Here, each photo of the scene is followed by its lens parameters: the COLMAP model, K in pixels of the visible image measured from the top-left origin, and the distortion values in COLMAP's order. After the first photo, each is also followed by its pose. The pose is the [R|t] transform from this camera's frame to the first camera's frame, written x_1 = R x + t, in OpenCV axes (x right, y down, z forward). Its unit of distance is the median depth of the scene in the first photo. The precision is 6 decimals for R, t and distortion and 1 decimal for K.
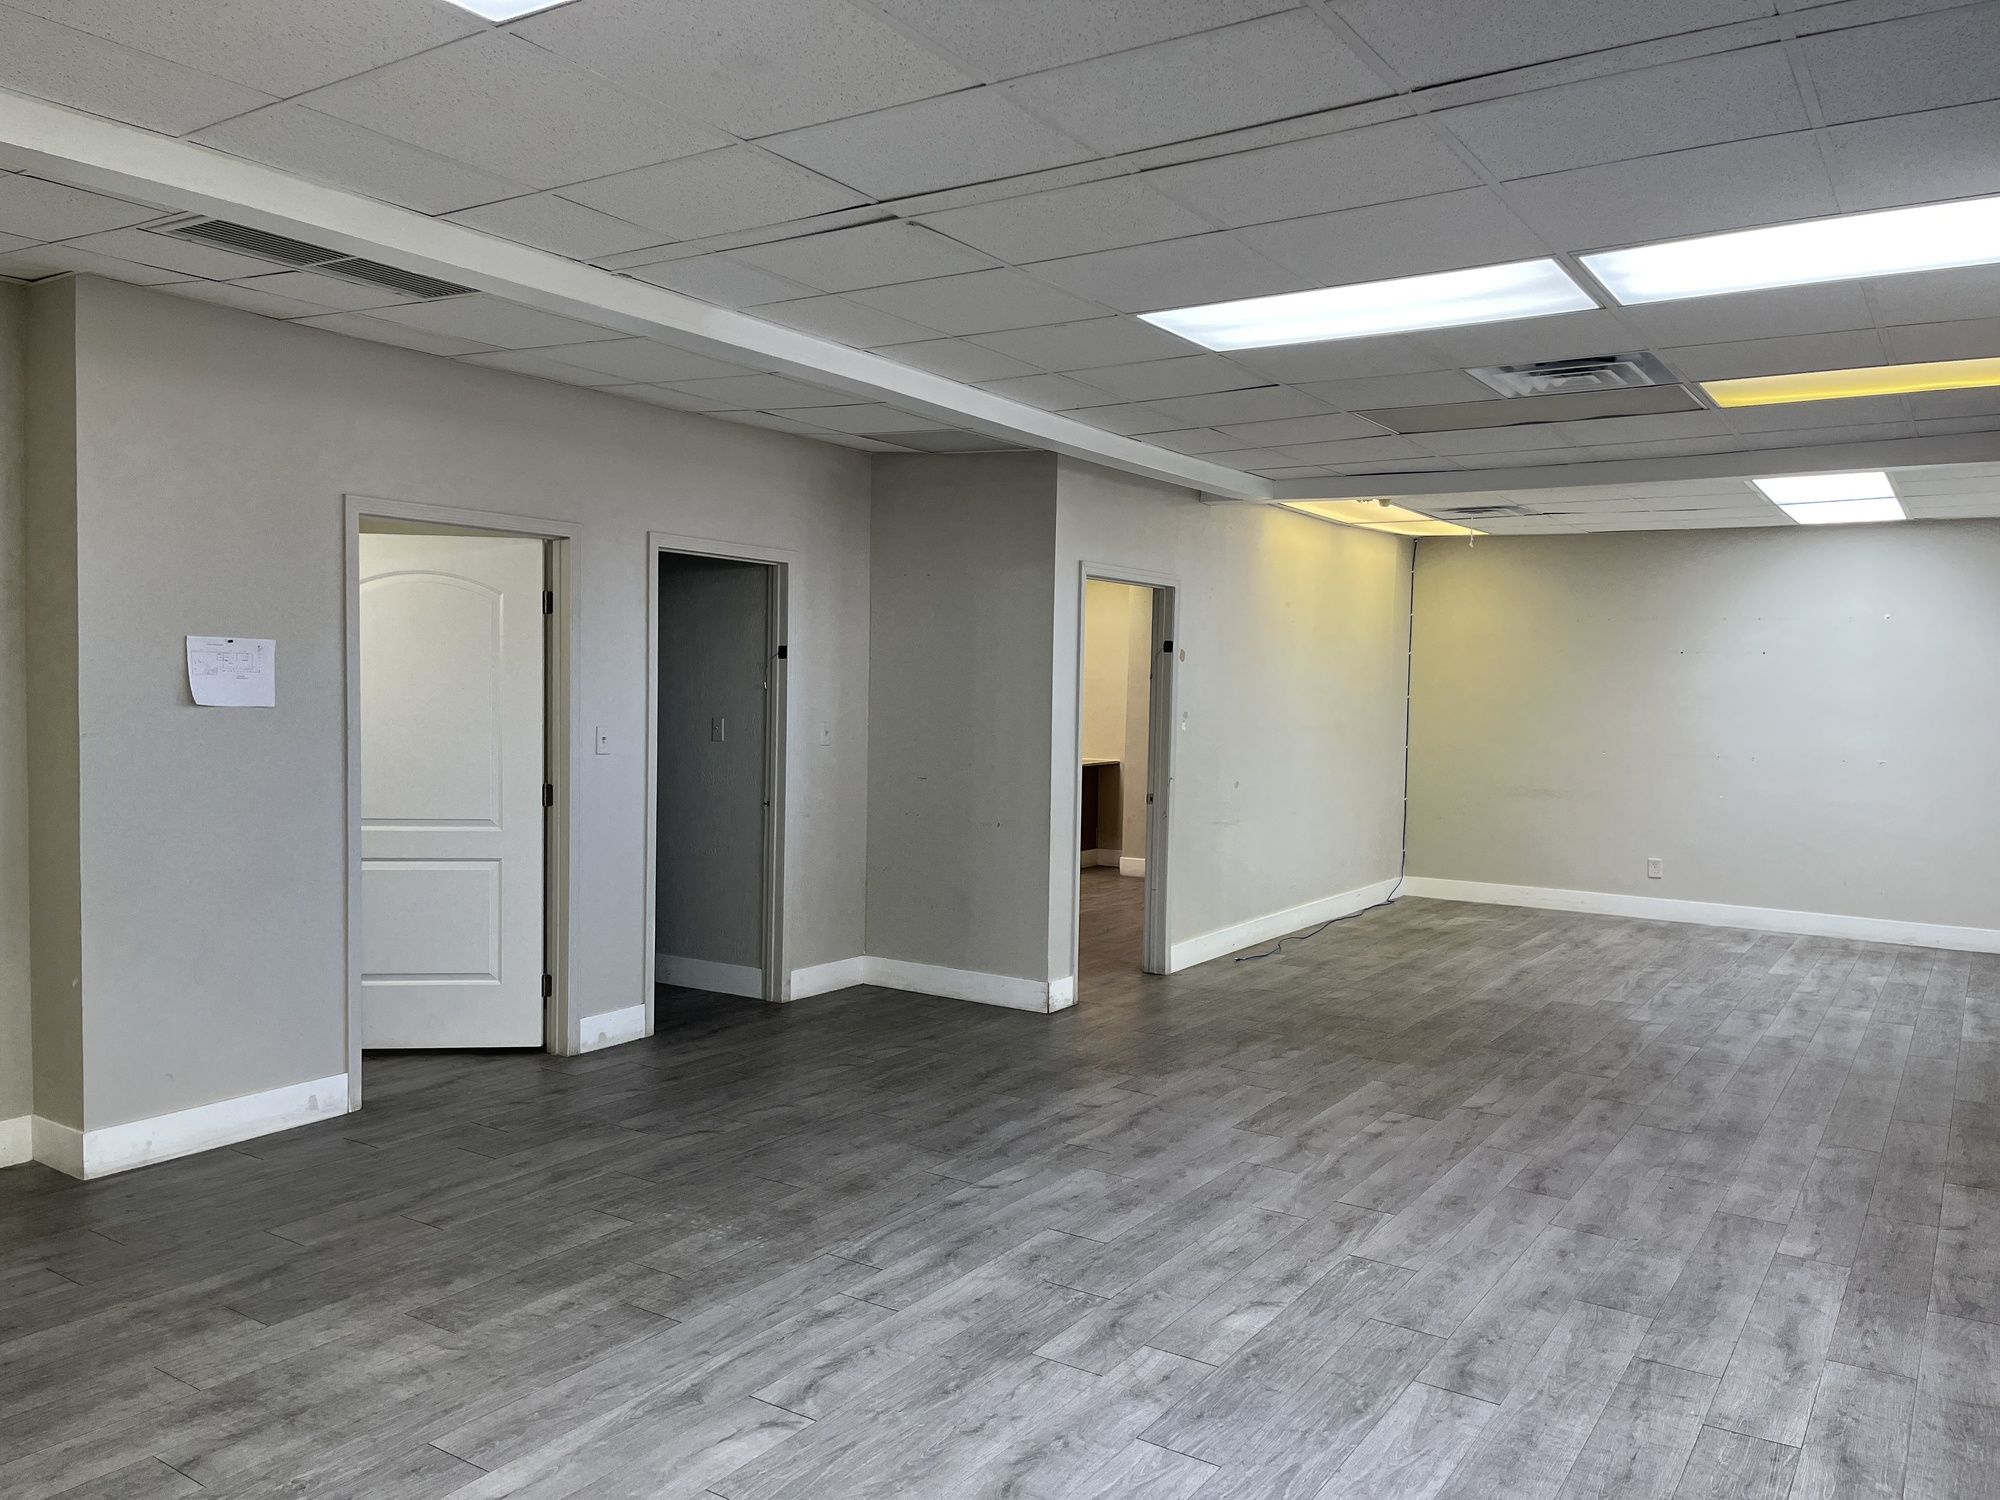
lens RADIAL K [[1524.6, 0, 1000.0], [0, 1524.6, 750.0], [0, 0, 1]] dist [0.074461, -0.104999]
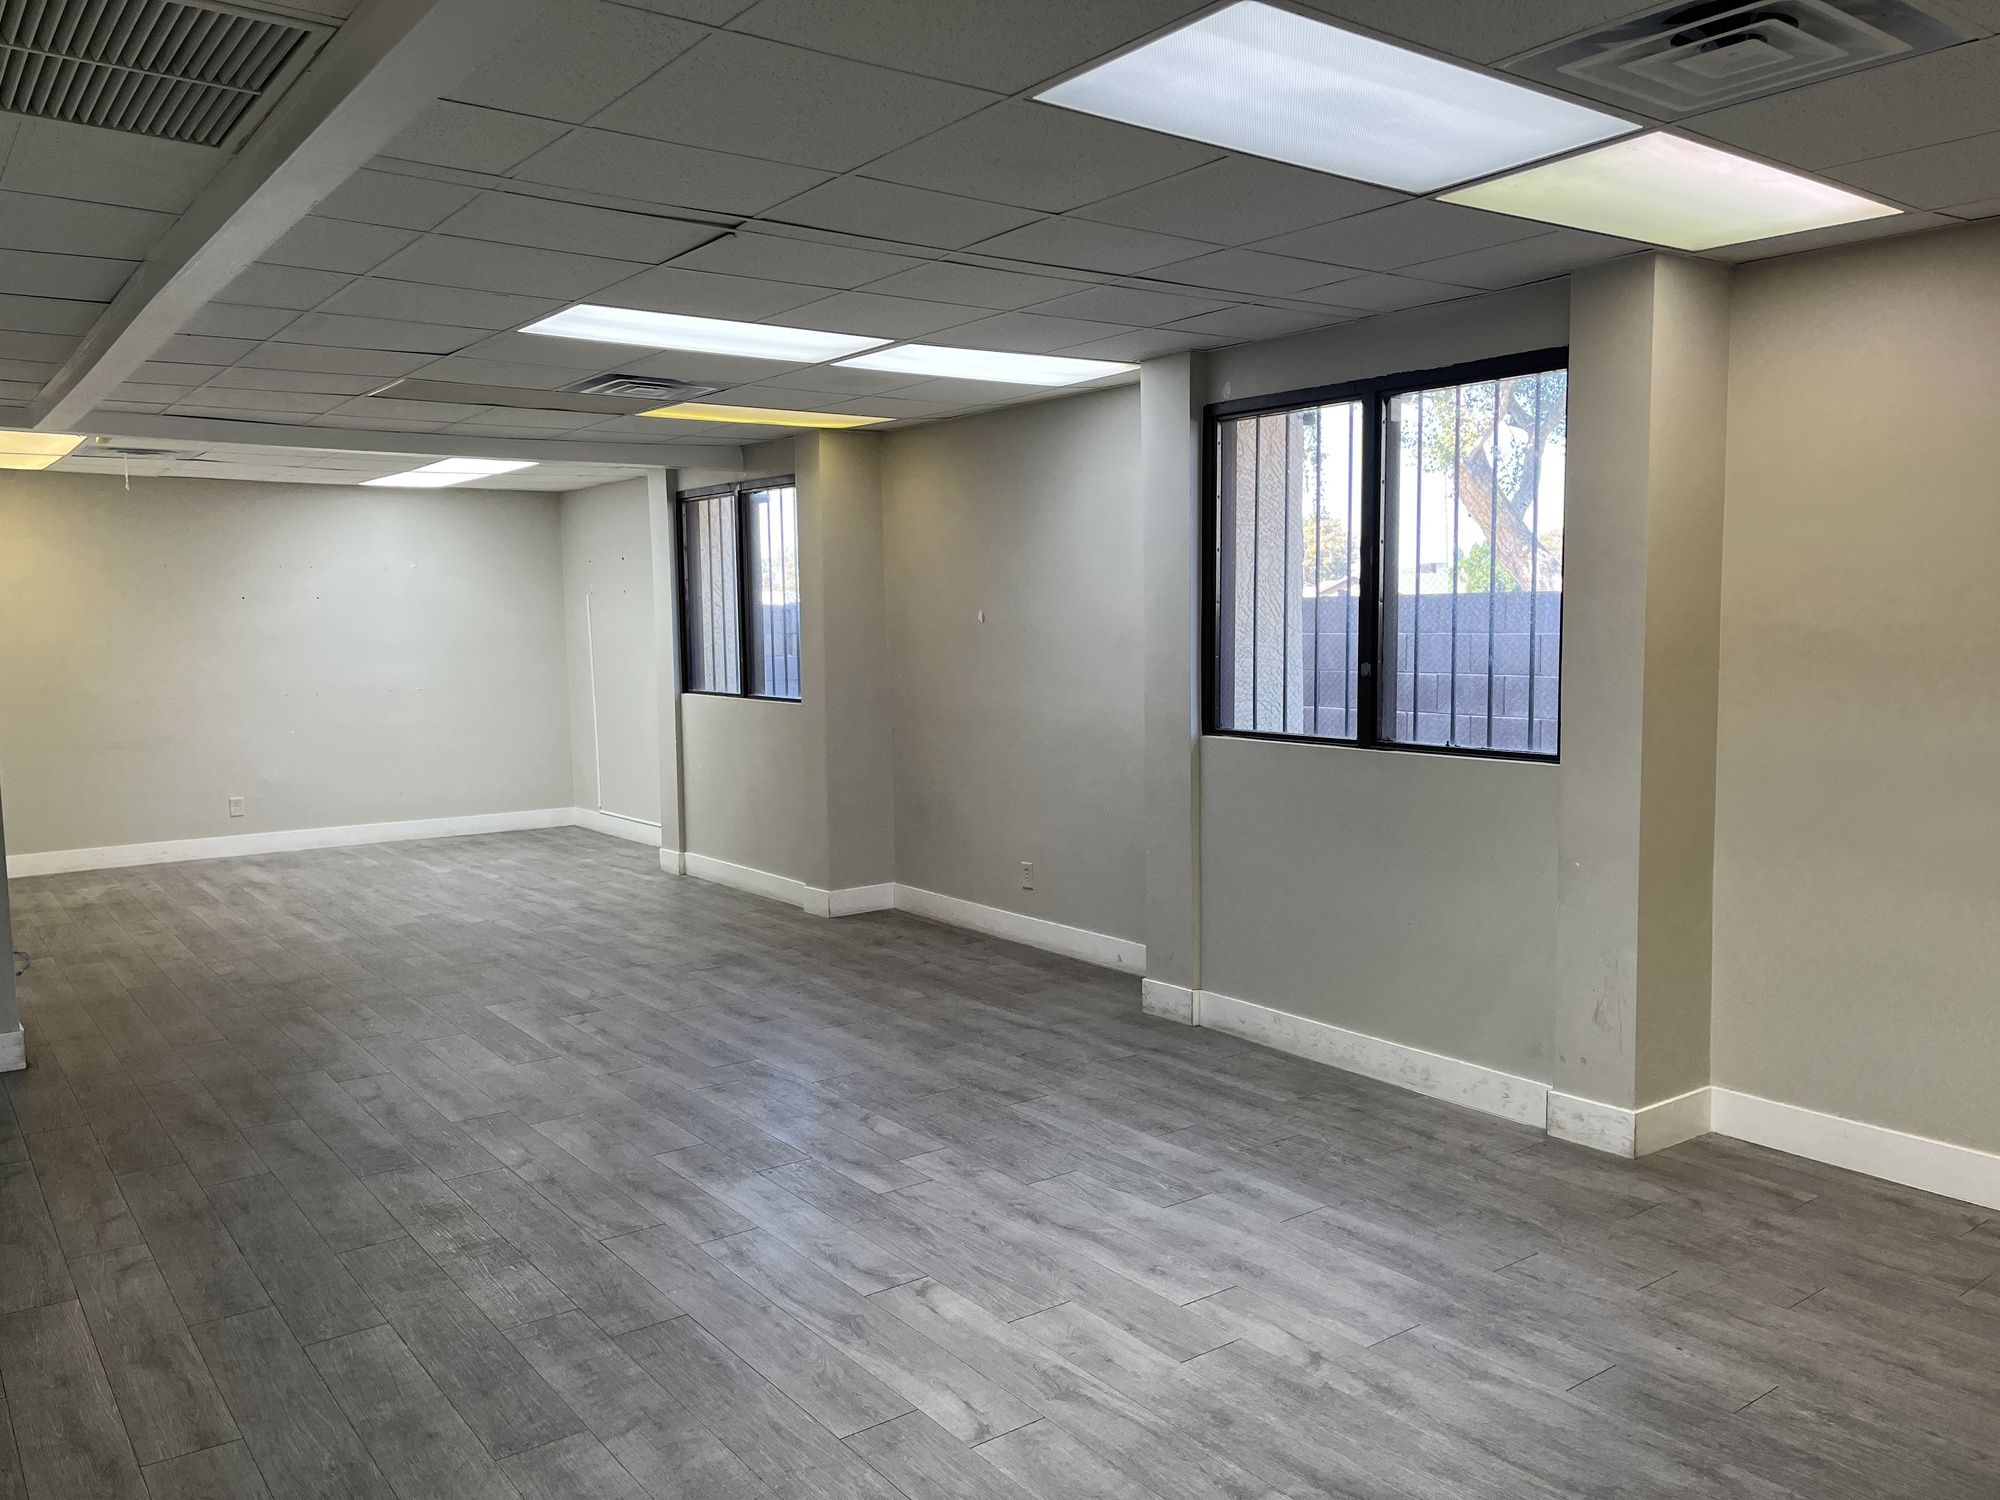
lens RADIAL K [[1524.6, 0, 1000.0], [0, 1524.6, 750.0], [0, 0, 1]] dist [0.074461, -0.104999]
pose [[0.335409, -0.107073, 0.935968, -0.950058], [0.063368, 0.993834, 0.090985, -0.059481], [-0.939939, 0.028793, 0.340126, 0.432877]]
